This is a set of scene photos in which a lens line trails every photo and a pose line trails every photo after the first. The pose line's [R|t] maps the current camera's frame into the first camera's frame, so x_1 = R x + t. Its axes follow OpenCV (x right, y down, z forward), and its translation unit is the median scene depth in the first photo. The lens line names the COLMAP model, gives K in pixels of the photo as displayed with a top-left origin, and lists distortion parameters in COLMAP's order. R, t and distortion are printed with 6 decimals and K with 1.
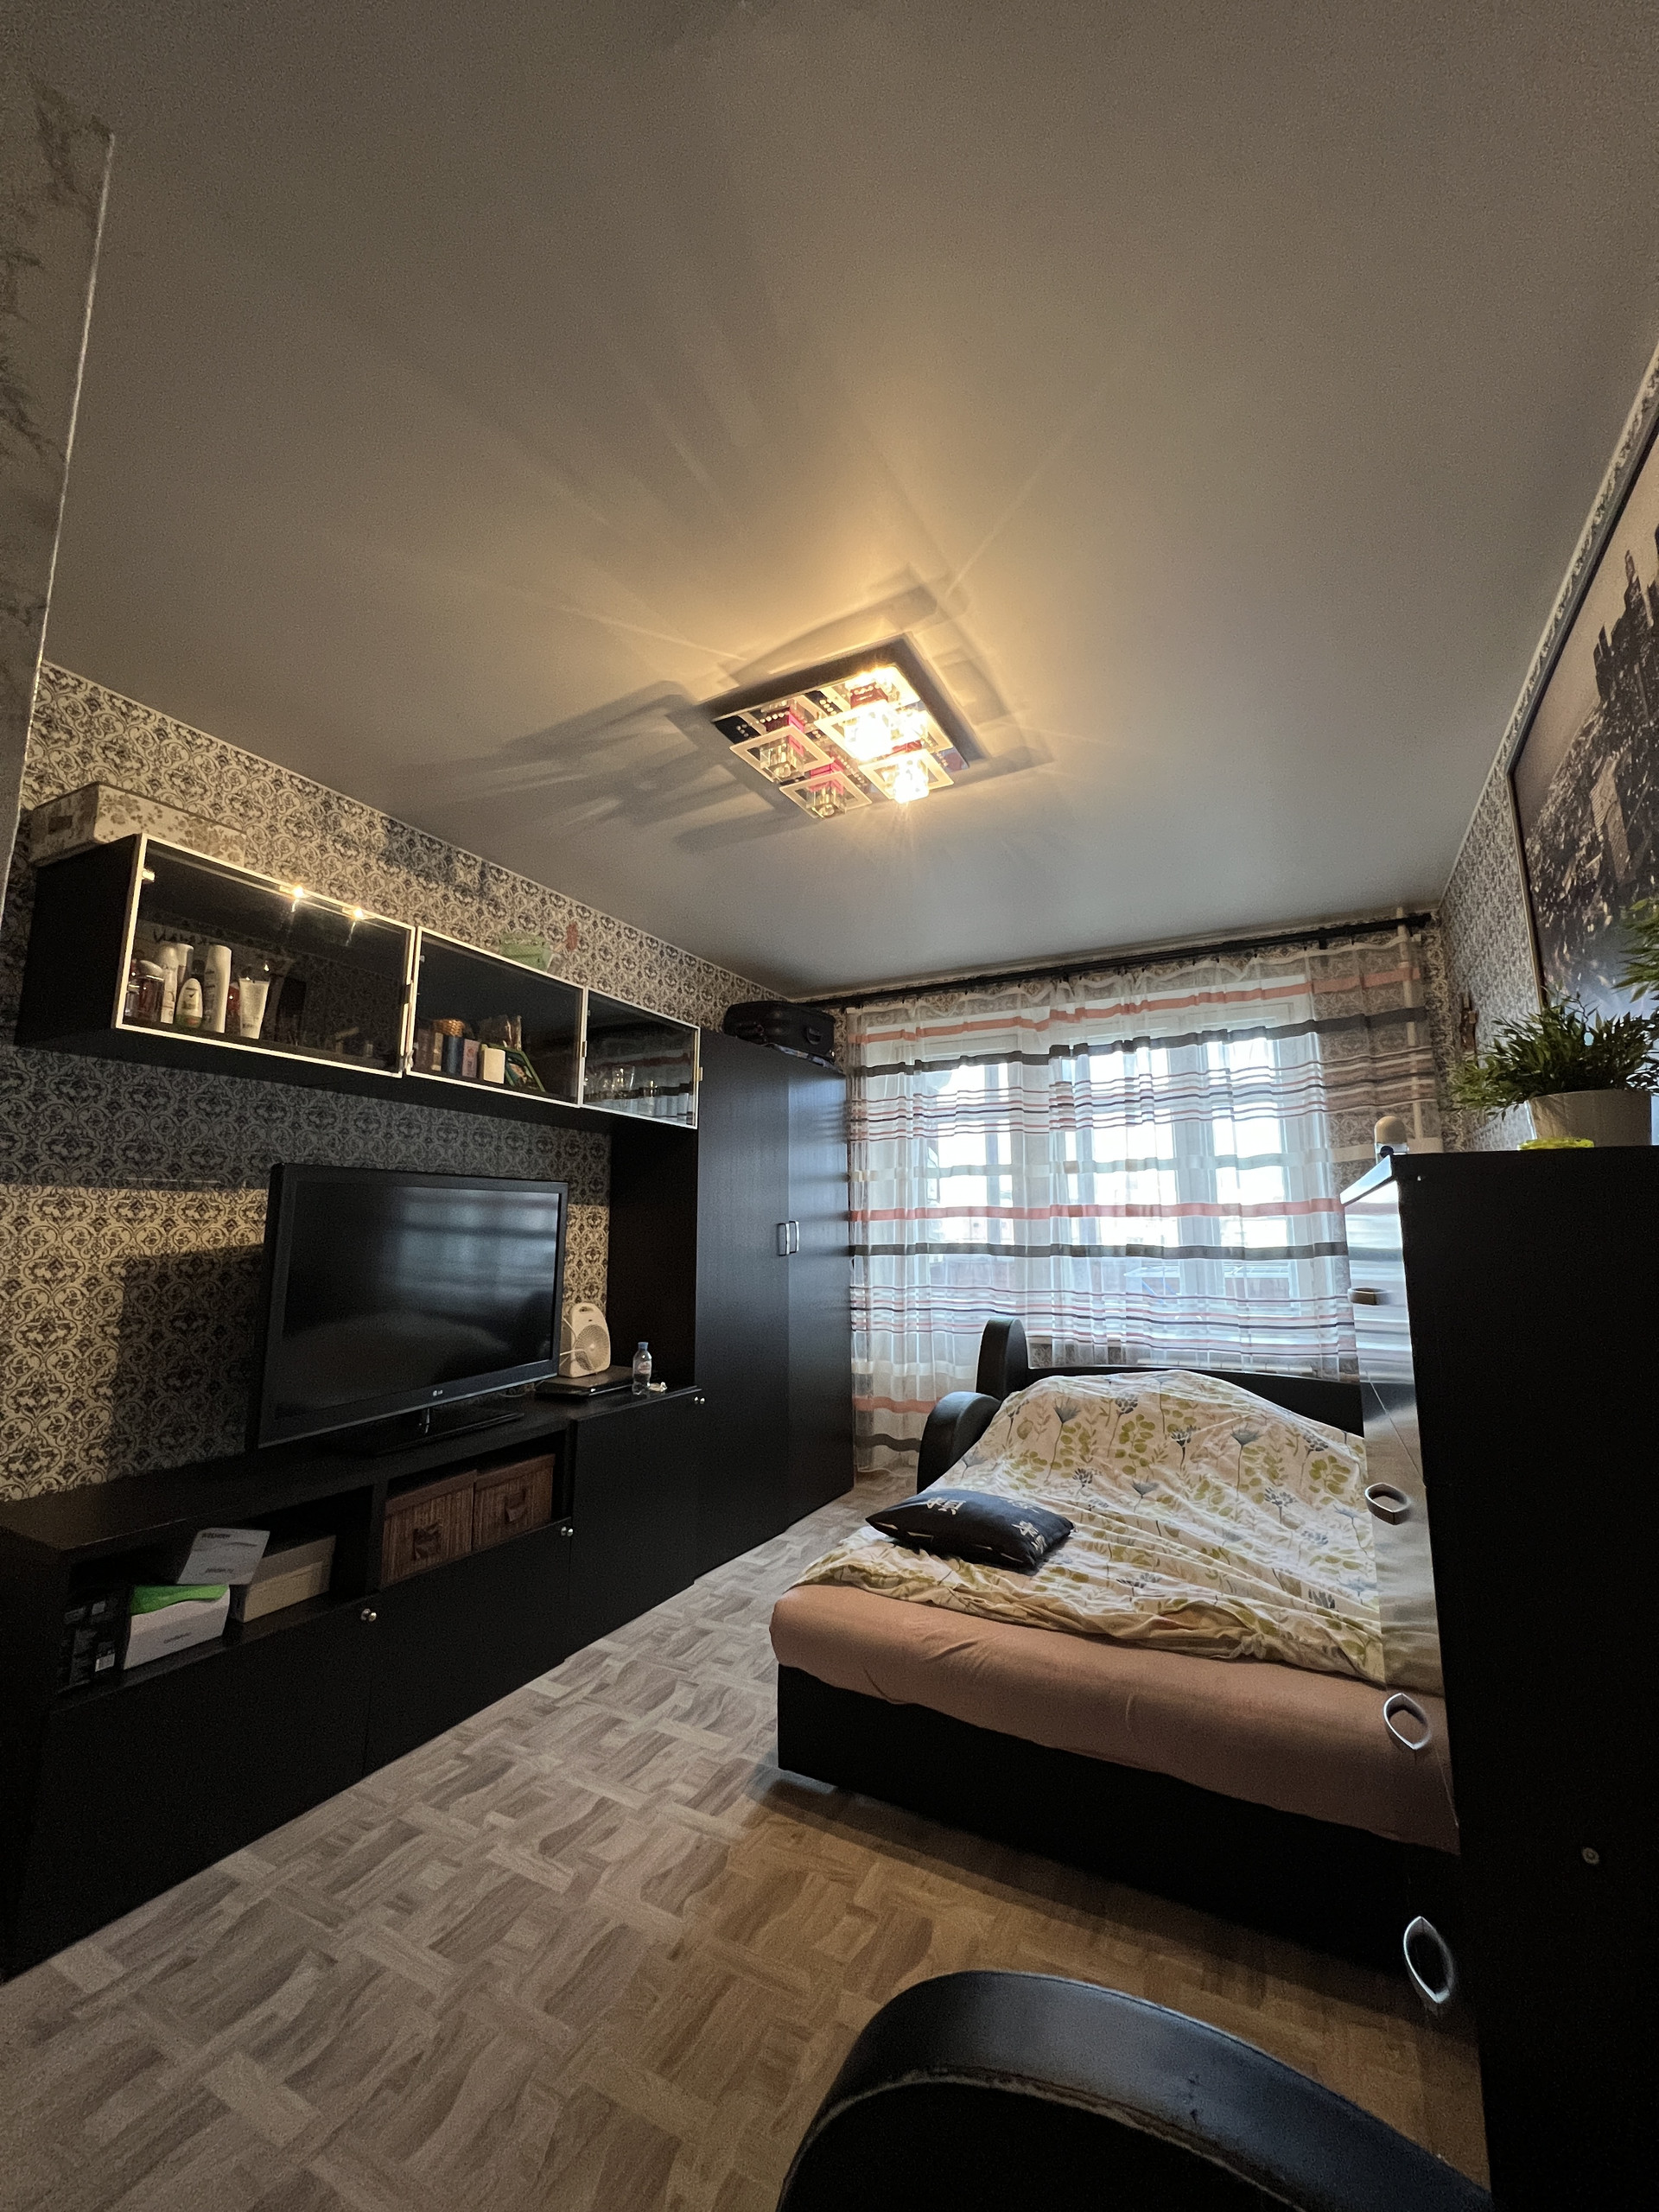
lens RADIAL K [[883.3, 0, 818.3], [0, 883.3, 1104.9], [0, 0, 1]] dist [-0.000171, -0.000010]
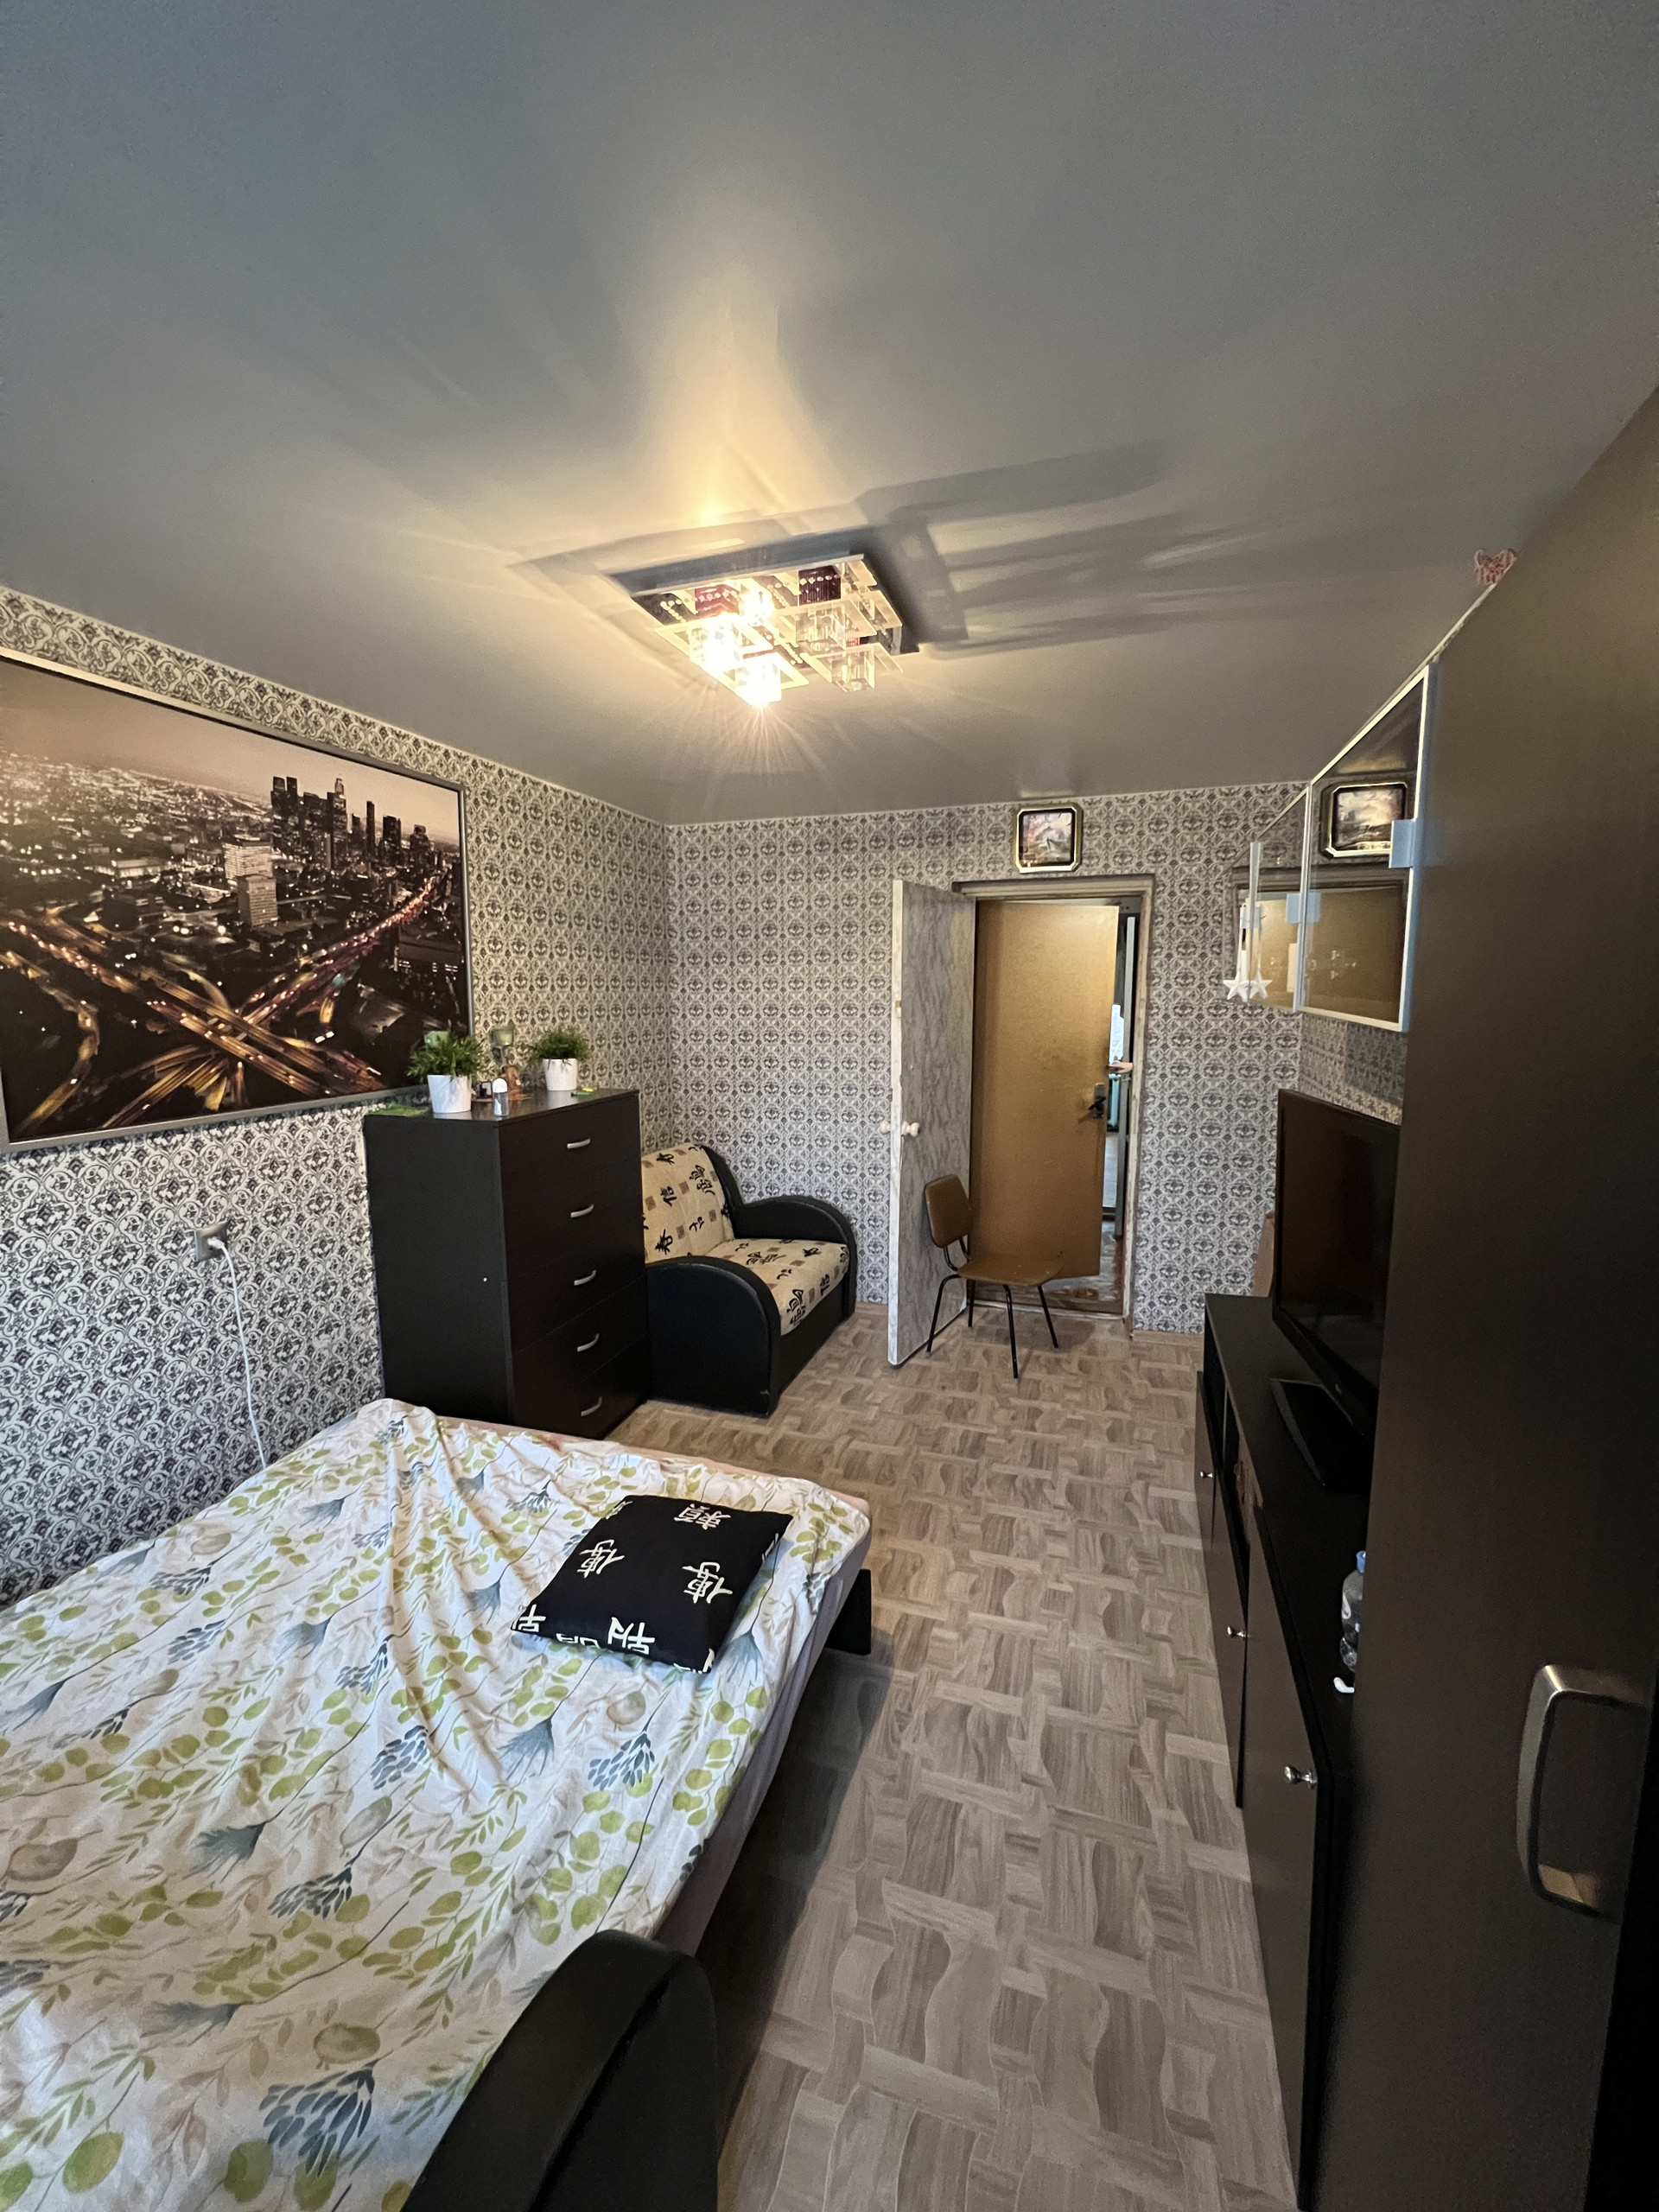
lens RADIAL K [[883.3, 0, 825.5], [0, 883.3, 1106.1], [0, 0, 1]] dist [-0.000171, -0.000010]
pose [[-0.984196, 0.029095, -0.174678, 0.177571], [0.032109, 0.999380, -0.014455, 0.085993], [0.174149, -0.019836, -0.984520, 2.047627]]
